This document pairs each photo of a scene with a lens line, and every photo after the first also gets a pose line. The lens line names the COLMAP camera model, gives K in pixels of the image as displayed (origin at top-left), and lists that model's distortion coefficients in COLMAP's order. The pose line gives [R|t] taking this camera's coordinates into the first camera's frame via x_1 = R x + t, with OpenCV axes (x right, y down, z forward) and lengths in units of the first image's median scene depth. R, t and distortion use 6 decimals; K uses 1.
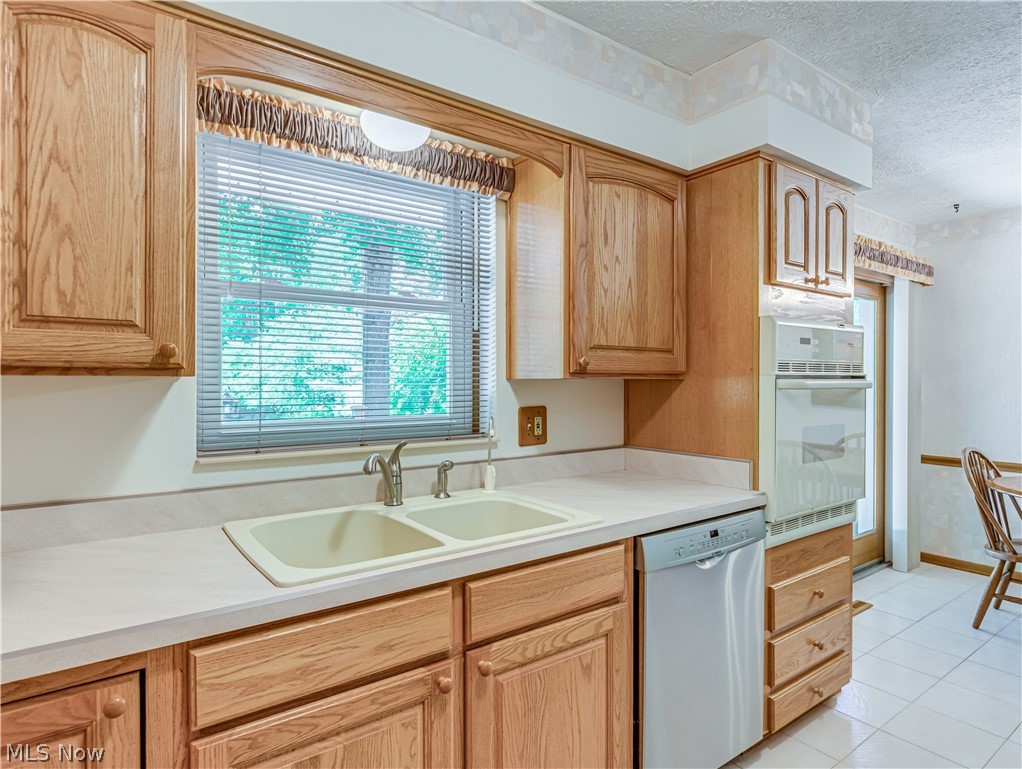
lens RADIAL K [[590.6, 0, 511.0], [0, 590.6, 384.5], [0, 0, 1]] dist [-0.001807, -0.000233]
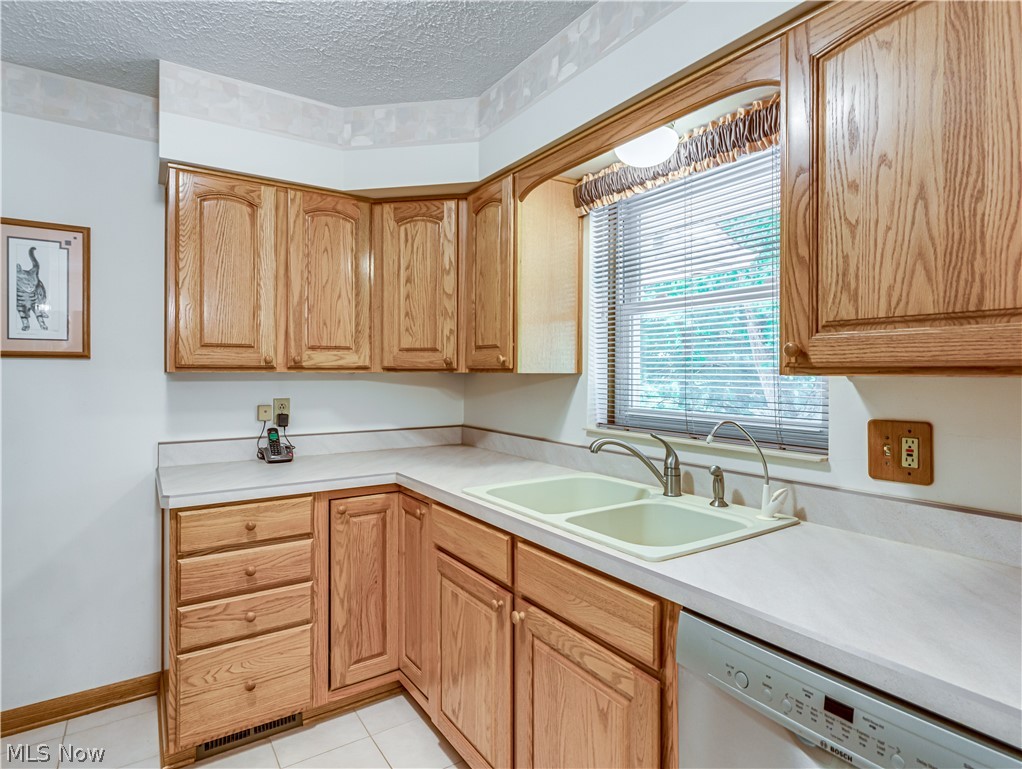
lens RADIAL K [[557.1, 0, 512.1], [0, 557.1, 368.8], [0, 0, 1]] dist [0.015829, -0.000620]
pose [[-0.039503, -0.006336, -0.999199, 0.792312], [-0.009852, 0.999934, -0.005951, -0.011836], [0.999171, 0.009609, -0.039563, 0.746671]]
